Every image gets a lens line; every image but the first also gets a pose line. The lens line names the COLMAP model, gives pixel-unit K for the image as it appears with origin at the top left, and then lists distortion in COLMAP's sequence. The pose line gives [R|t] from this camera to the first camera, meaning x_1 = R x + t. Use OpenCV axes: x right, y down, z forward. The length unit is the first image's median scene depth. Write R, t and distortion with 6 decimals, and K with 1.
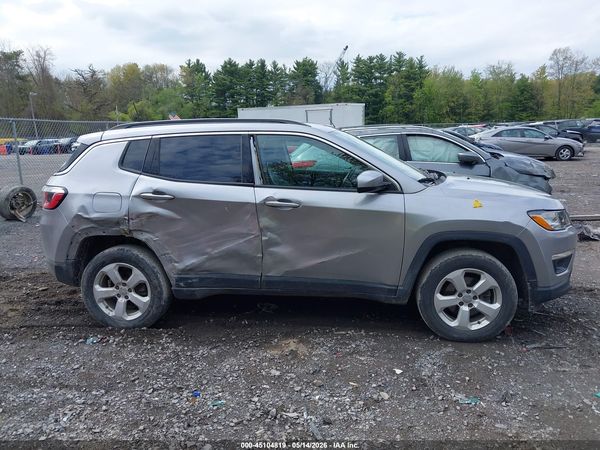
lens RADIAL K [[473.9, 0, 300.0], [0, 473.9, 225.0], [0, 0, 1]] dist [0.012923, -0.004642]
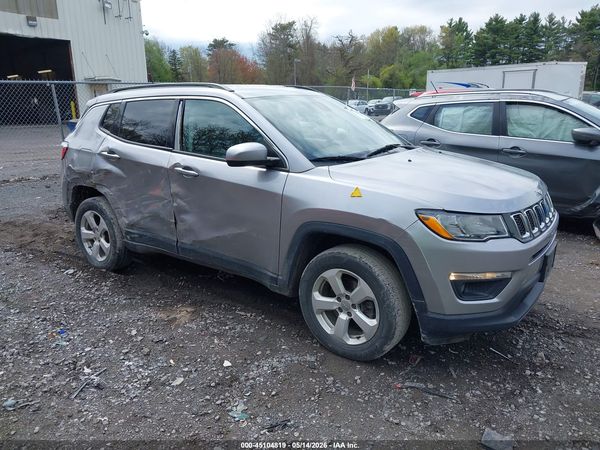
lens RADIAL K [[473.9, 0, 300.0], [0, 473.9, 225.0], [0, 0, 1]] dist [0.012923, -0.004642]
pose [[0.869920, 0.139038, -0.473188, 0.603142], [-0.104764, 0.989638, 0.098187, -0.052294], [0.481936, -0.035841, 0.875473, 0.224884]]
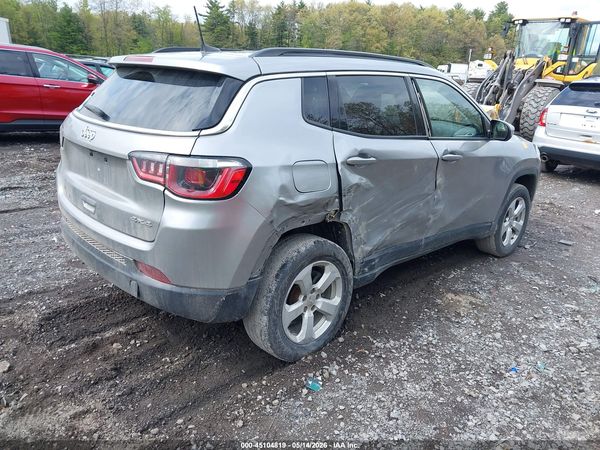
lens RADIAL K [[473.9, 0, 300.0], [0, 473.9, 225.0], [0, 0, 1]] dist [0.012923, -0.004642]
pose [[0.640513, -0.183106, 0.745799, -0.881773], [0.085383, 0.982117, 0.167798, -0.088544], [-0.763186, -0.043798, 0.644692, 0.569219]]
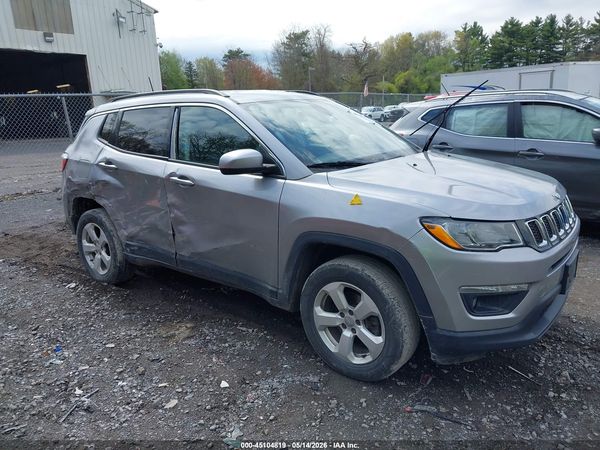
lens RADIAL K [[478.3, 0, 299.1], [0, 478.3, 215.6], [0, 0, 1]] dist [0.003879, 0.004838]
pose [[0.853220, 0.108407, -0.510160, 0.607902], [-0.087088, 0.994040, 0.065578, -0.054558], [0.514228, -0.011523, 0.857576, 0.273273]]
